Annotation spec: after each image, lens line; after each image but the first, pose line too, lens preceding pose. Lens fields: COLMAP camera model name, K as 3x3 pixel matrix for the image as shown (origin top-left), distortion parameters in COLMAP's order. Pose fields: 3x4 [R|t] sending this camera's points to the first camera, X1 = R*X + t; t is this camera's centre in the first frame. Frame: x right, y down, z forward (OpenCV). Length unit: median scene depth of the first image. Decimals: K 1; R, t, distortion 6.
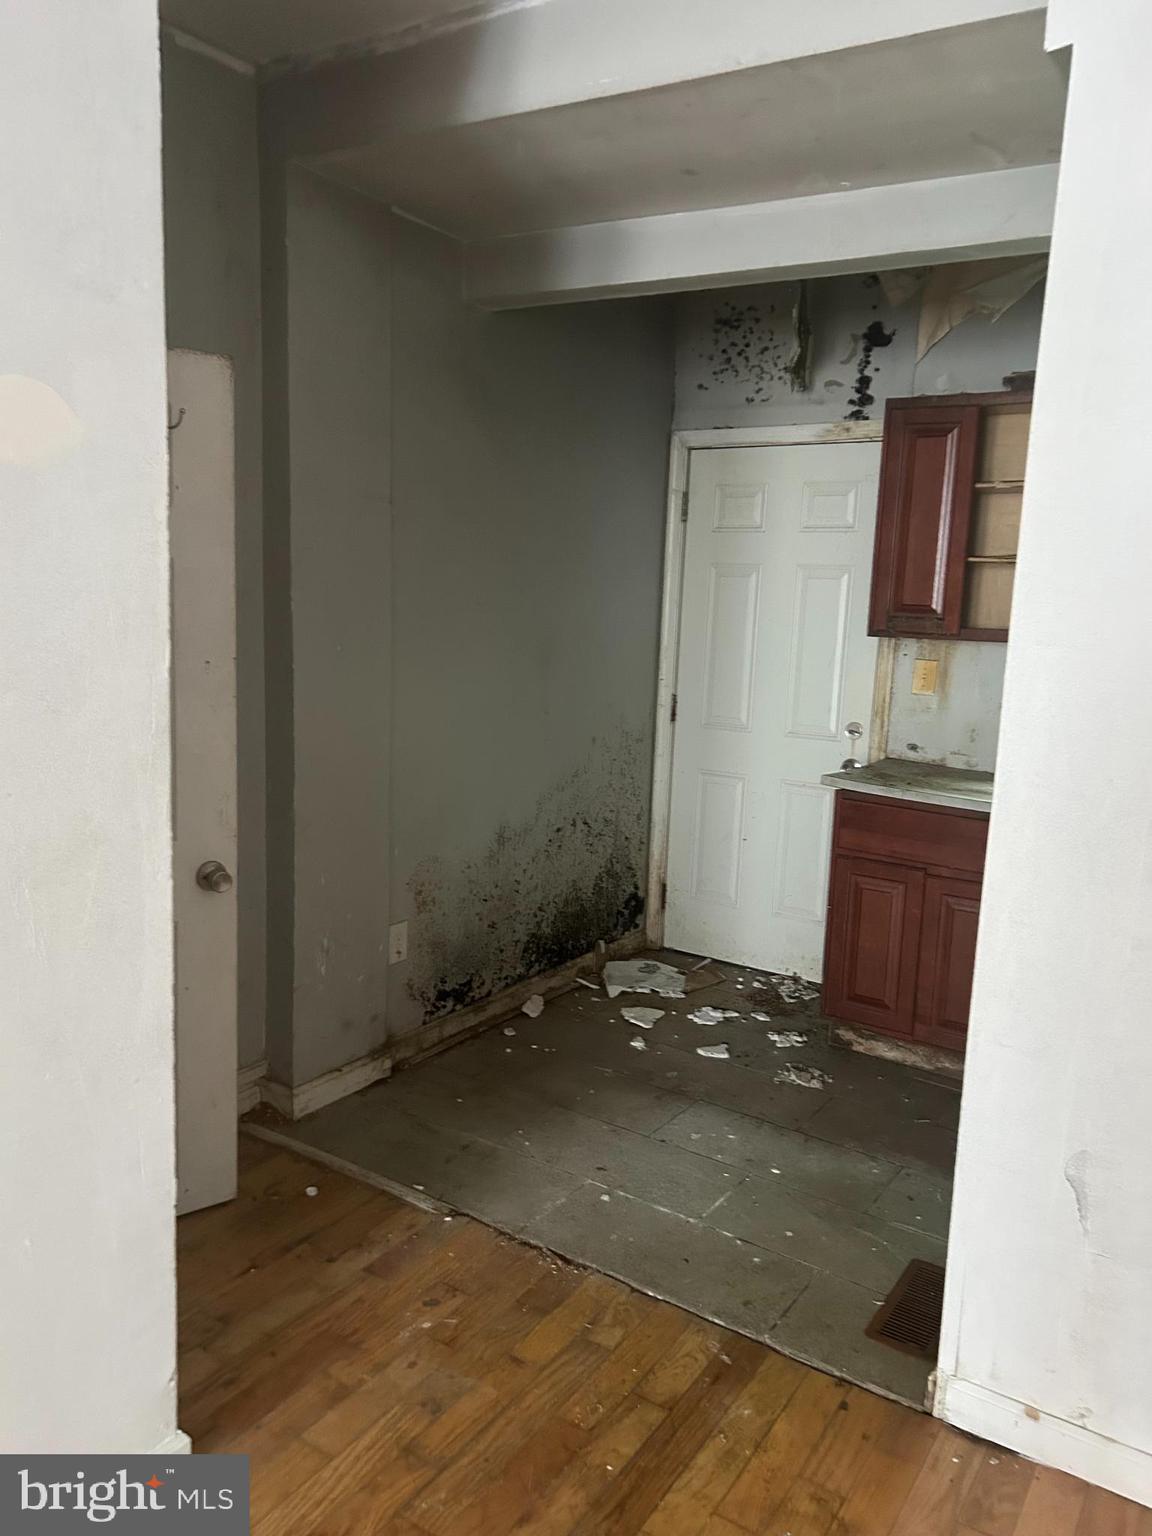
lens RADIAL K [[1162.7, 0, 576.0], [0, 1162.7, 768.0], [0, 0, 1]] dist [0.100412, -0.214547]
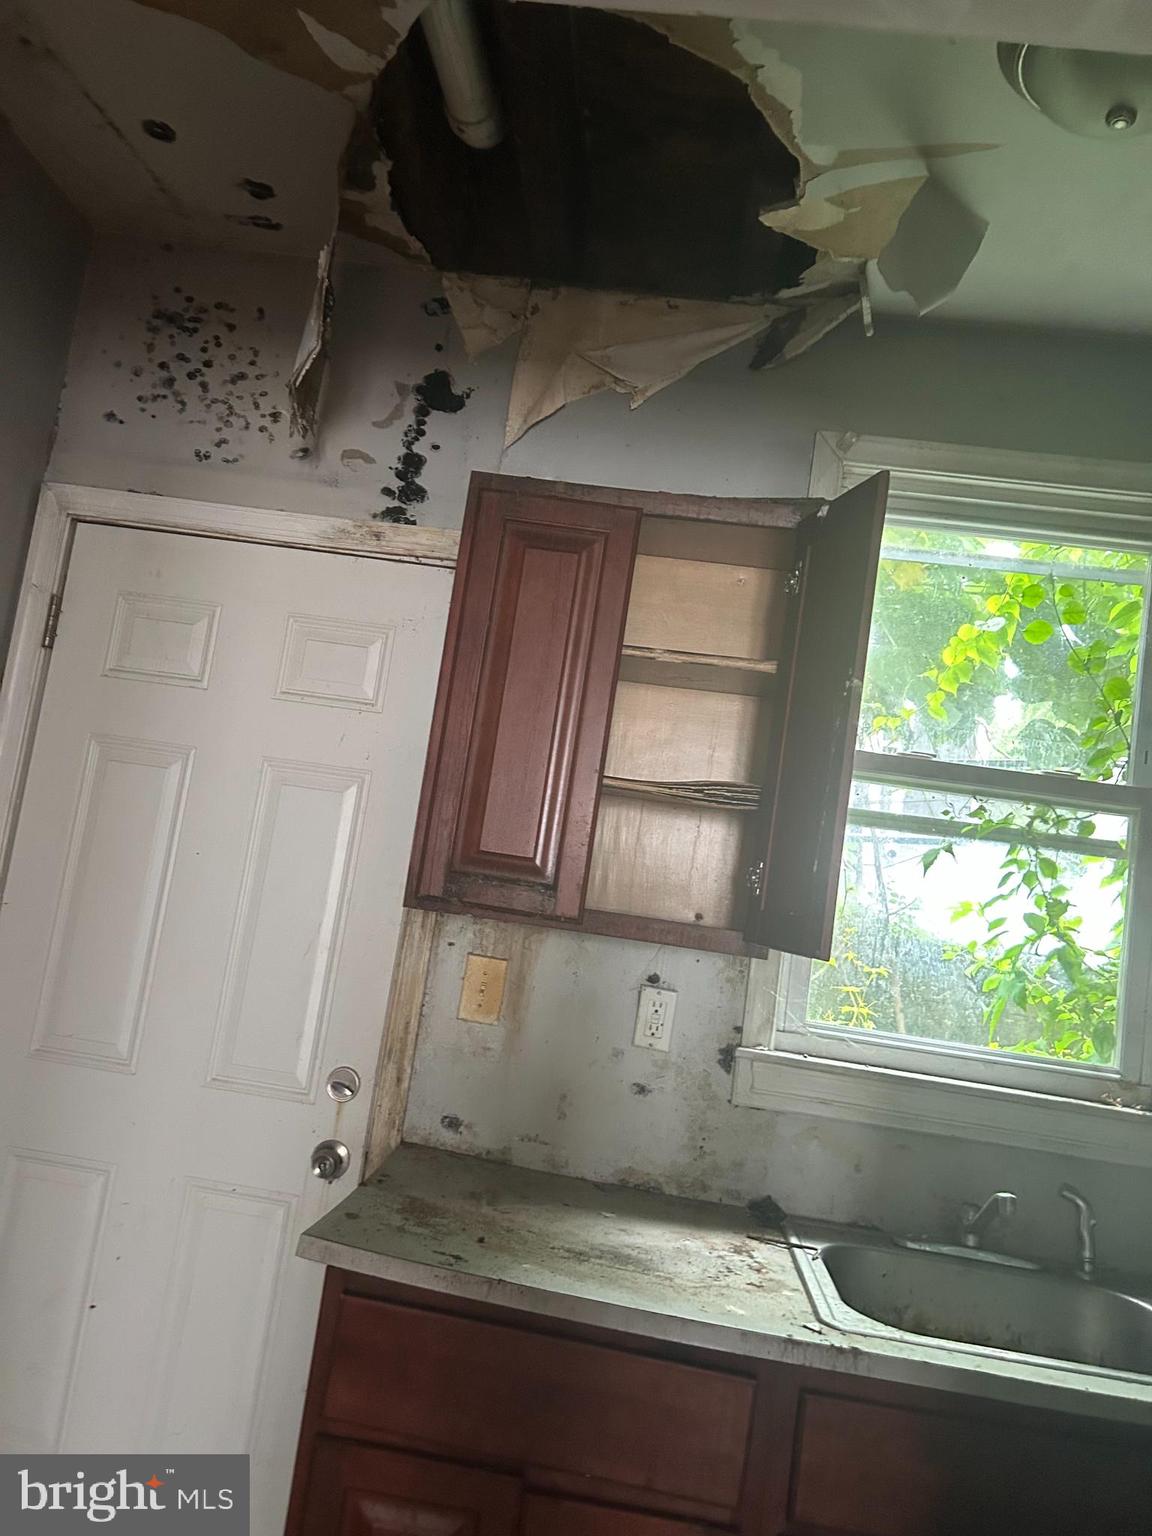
lens RADIAL K [[1162.7, 0, 576.0], [0, 1162.7, 768.0], [0, 0, 1]] dist [0.100412, -0.214547]
pose [[0.875887, 0.139242, 0.461989, 0.070446], [-0.038518, 0.974579, -0.220708, -0.058613], [-0.480977, 0.175520, 0.858984, 0.488851]]
